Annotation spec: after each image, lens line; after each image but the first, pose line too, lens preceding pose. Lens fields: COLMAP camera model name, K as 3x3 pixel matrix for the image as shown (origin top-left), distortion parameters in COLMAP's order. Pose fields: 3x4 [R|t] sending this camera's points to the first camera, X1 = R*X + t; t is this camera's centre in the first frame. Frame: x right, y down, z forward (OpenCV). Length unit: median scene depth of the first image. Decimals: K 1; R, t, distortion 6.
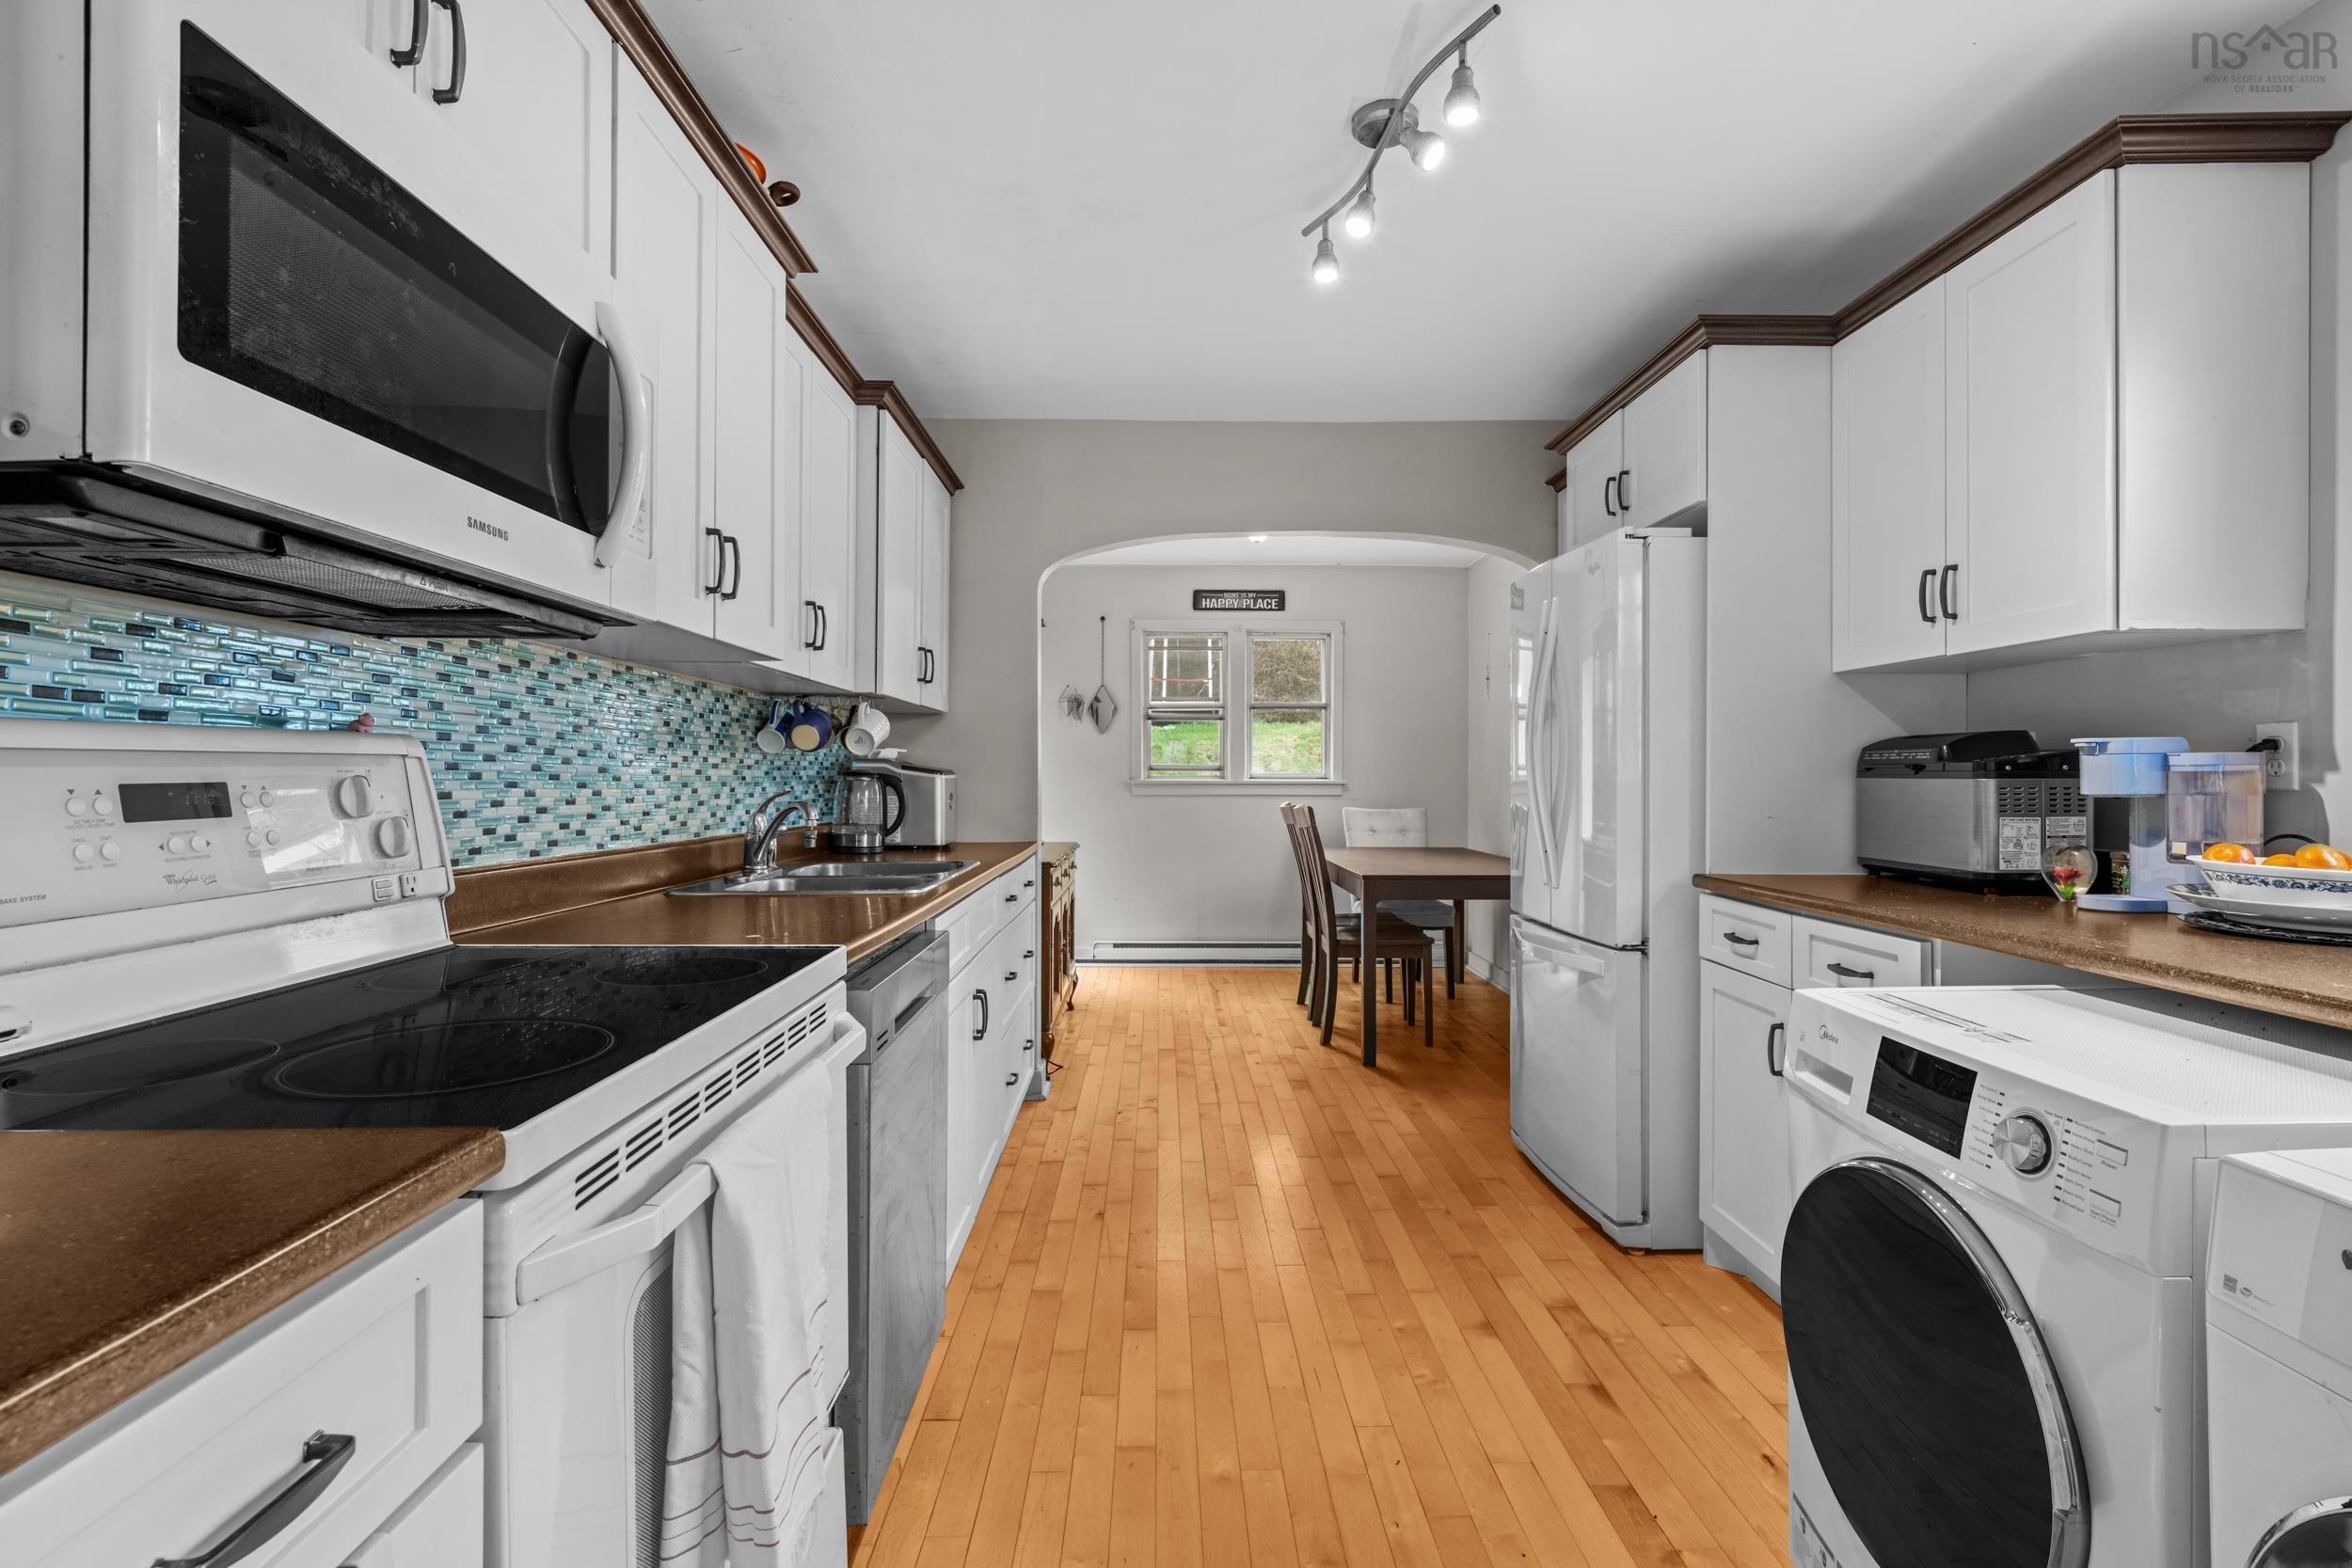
lens RADIAL K [[1118.2, 0, 1181.3], [0, 1118.2, 778.1], [0, 0, 1]] dist [-0.011103, 0.000887]
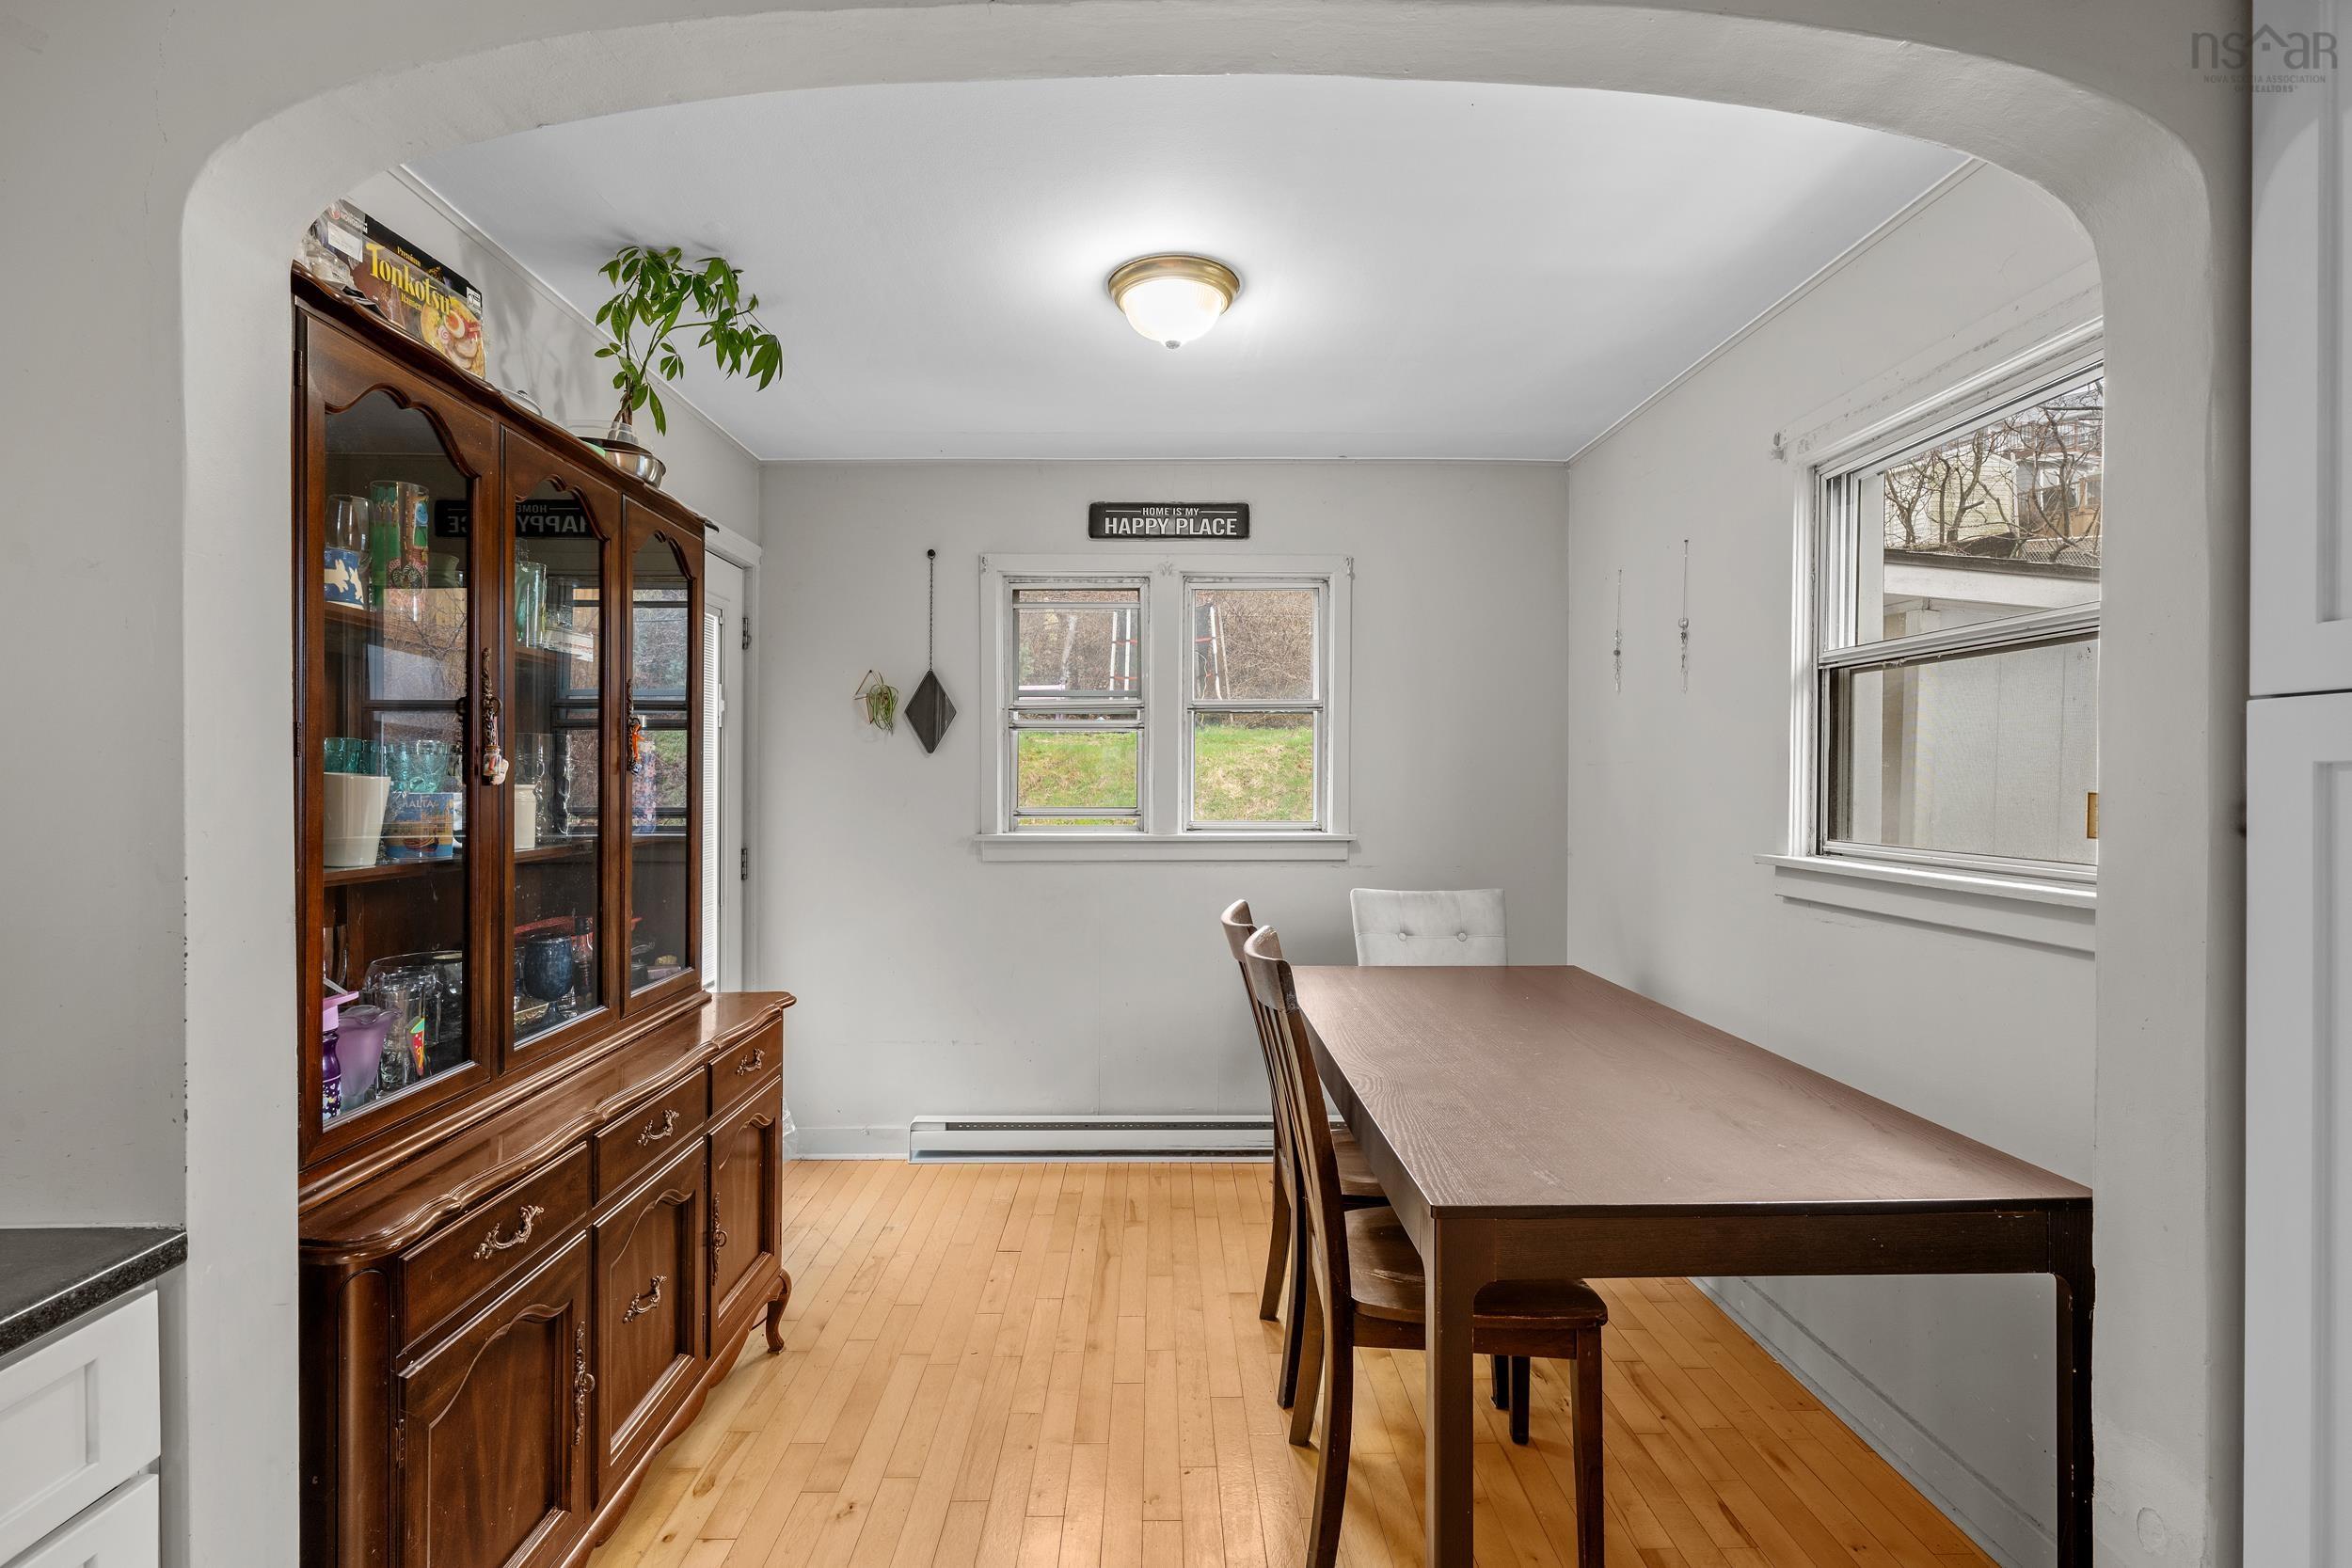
lens RADIAL K [[1061.7, 0, 1172.1], [0, 1061.7, 791.5], [0, 0, 1]] dist [-0.000428, 0.000333]
pose [[0.999966, -0.001510, -0.008056, 0.131728], [0.001609, 0.999923, 0.012320, -0.060988], [0.008036, -0.012332, 0.999892, 1.036338]]
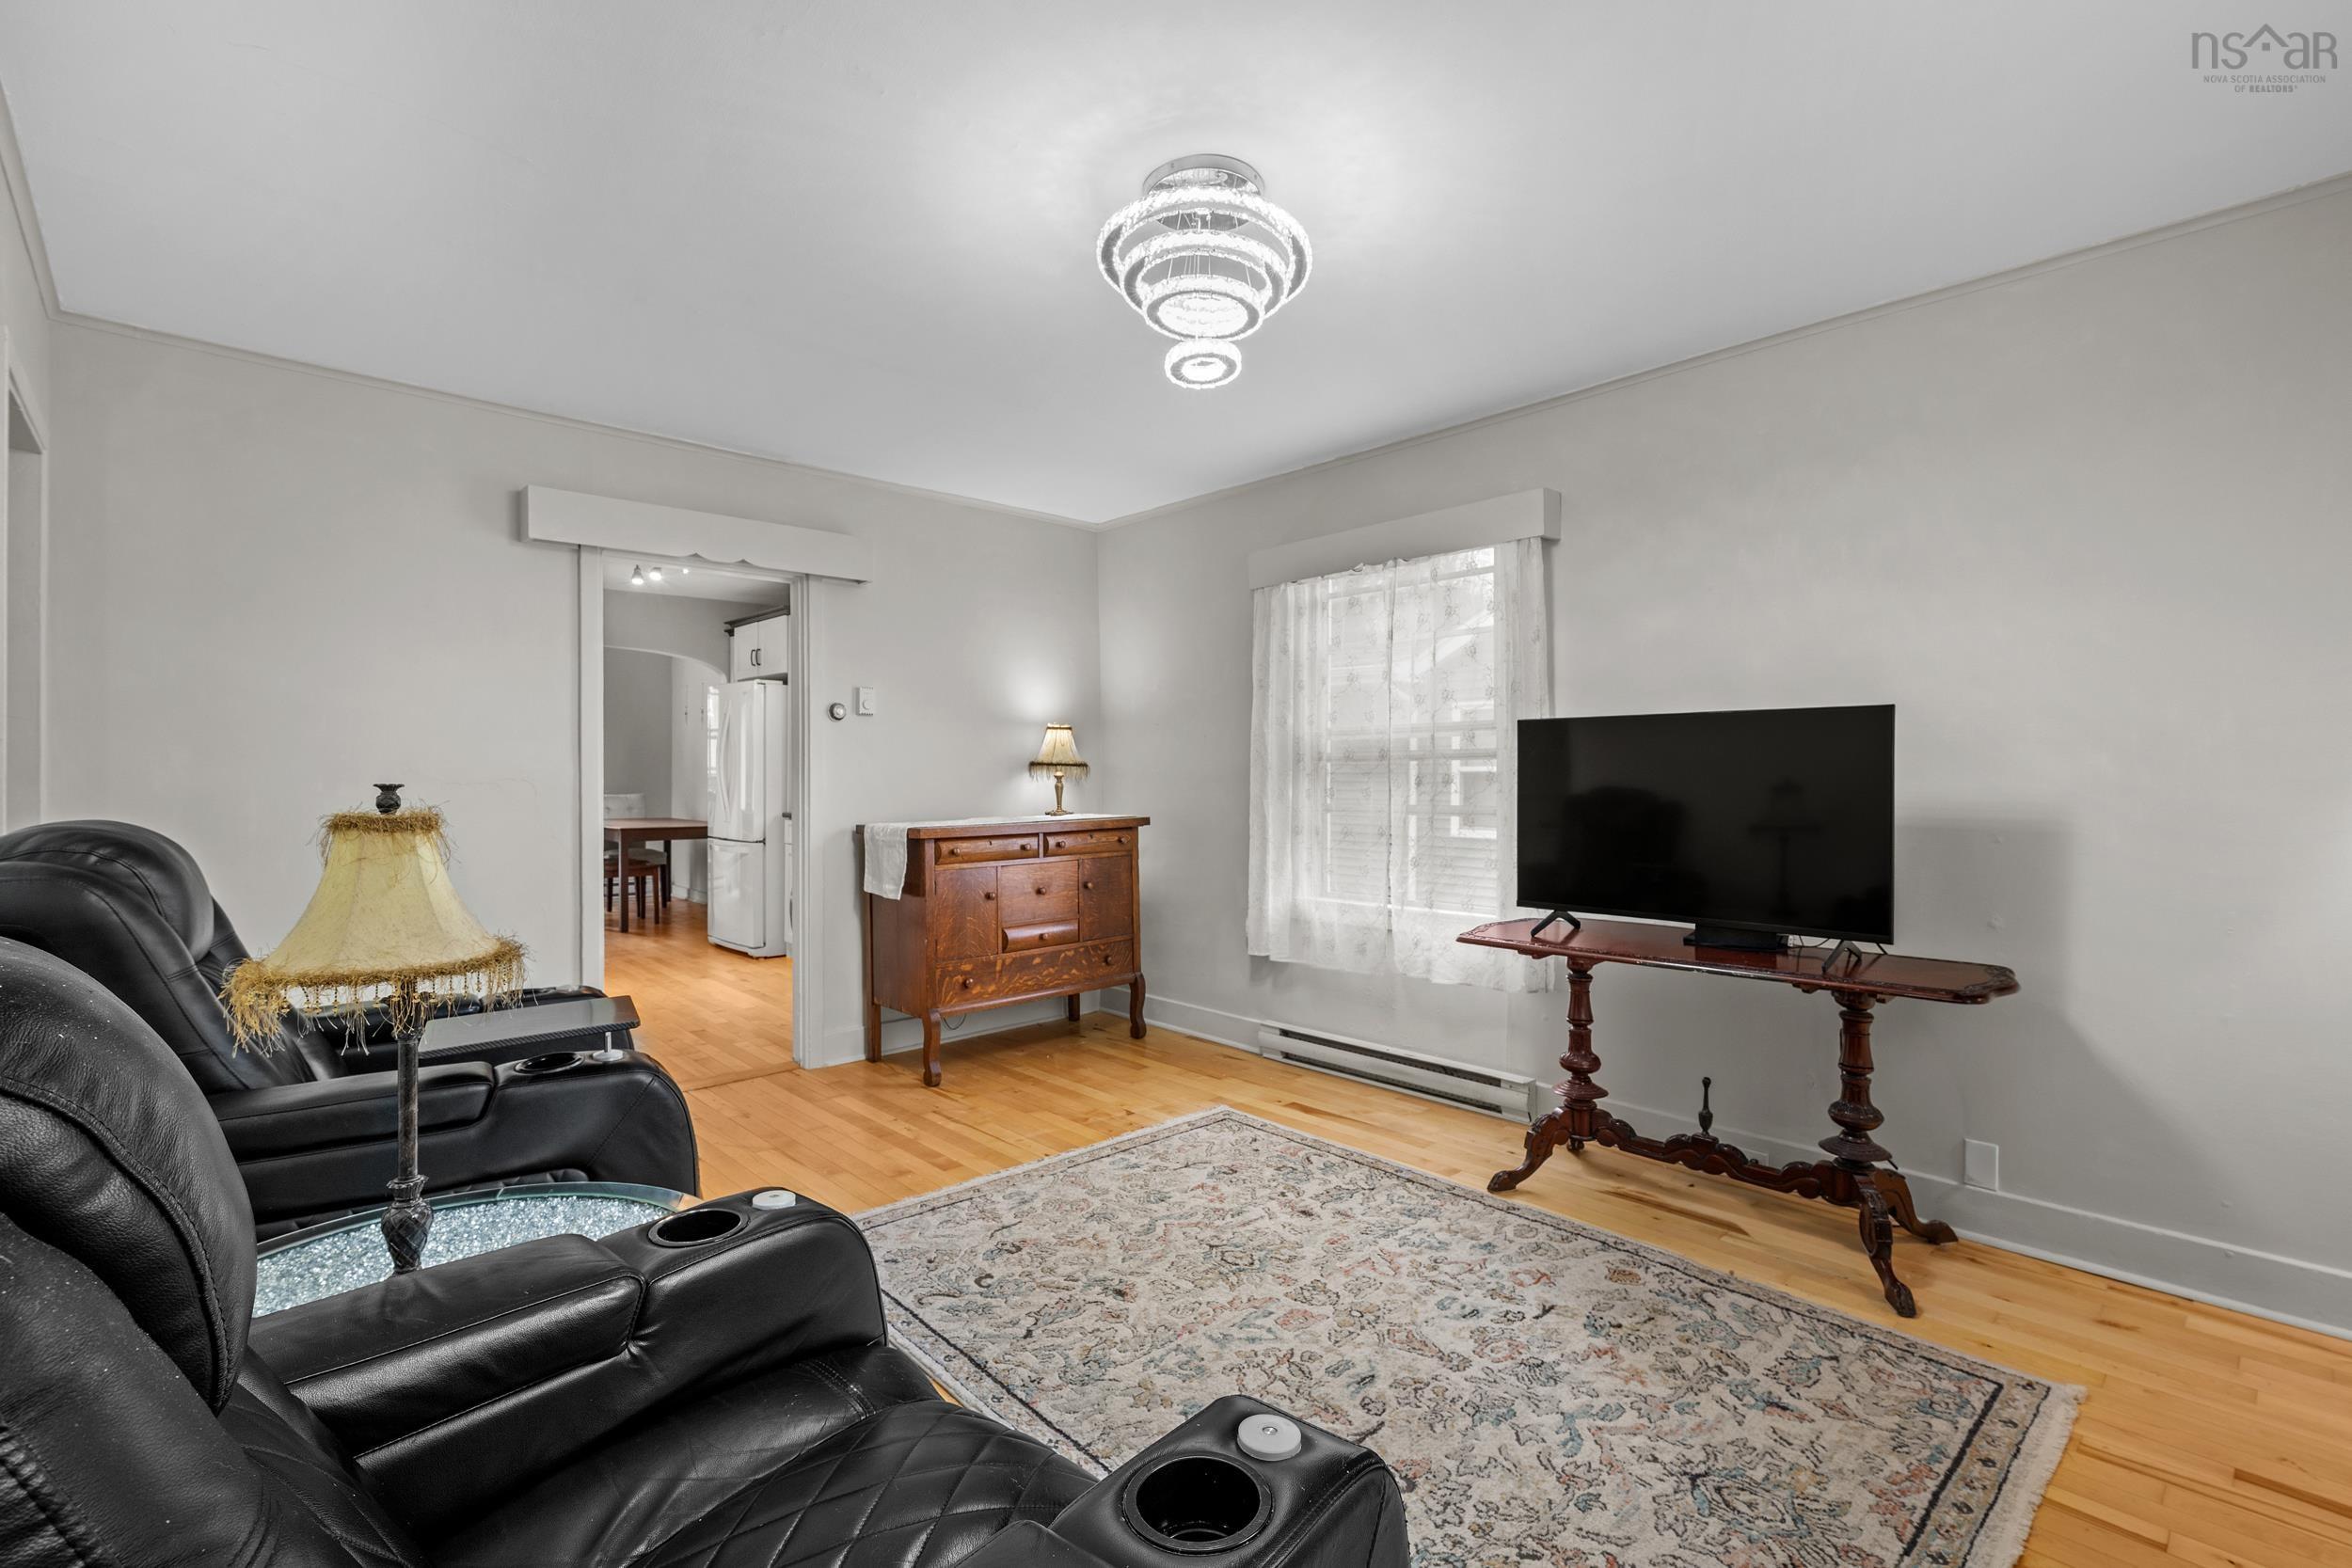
lens RADIAL K [[1061.7, 0, 1199.9], [0, 1061.7, 787.3], [0, 0, 1]] dist [-0.000428, 0.000333]
pose [[0.734772, -0.010830, 0.678228, -0.494065], [0.003639, 0.999921, 0.012025, -0.000301], [-0.678305, -0.006367, 0.734753, -1.435065]]
